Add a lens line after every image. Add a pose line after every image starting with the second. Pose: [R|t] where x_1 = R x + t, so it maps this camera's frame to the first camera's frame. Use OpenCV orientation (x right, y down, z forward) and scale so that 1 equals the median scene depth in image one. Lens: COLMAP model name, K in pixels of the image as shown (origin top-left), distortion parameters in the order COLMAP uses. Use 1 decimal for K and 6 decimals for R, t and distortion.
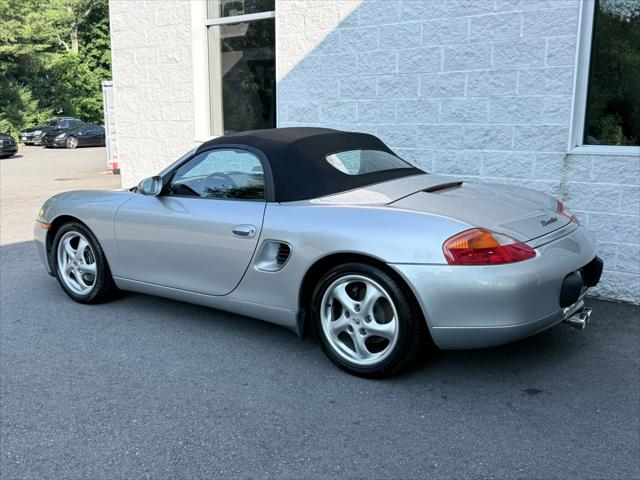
lens RADIAL K [[629.8, 0, 322.0], [0, 629.8, 242.0], [0, 0, 1]] dist [0.188242, -0.404635]
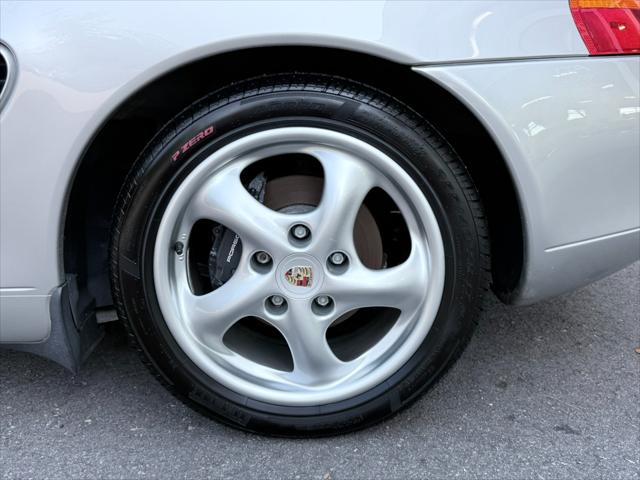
lens RADIAL K [[629.8, 0, 322.0], [0, 629.8, 242.0], [0, 0, 1]] dist [0.188242, -0.404635]
pose [[0.809865, -0.157477, 0.565084, -0.077913], [0.106389, 0.986748, 0.122512, 0.049056], [-0.576889, -0.039099, 0.815886, 0.513209]]
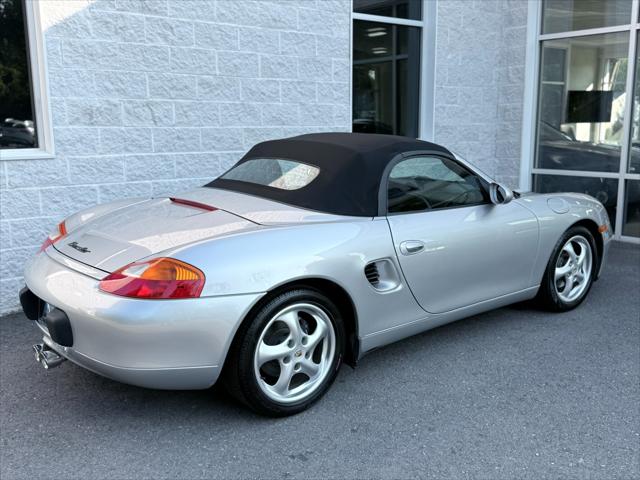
lens RADIAL K [[633.6, 0, 318.2], [0, 633.6, 241.2], [0, 0, 1]] dist [0.190383, -0.439986]
pose [[0.241481, -0.188132, 0.951994, -0.951781], [0.187016, 0.971659, 0.144580, -0.153205], [-0.952214, 0.143125, 0.269821, 0.732291]]
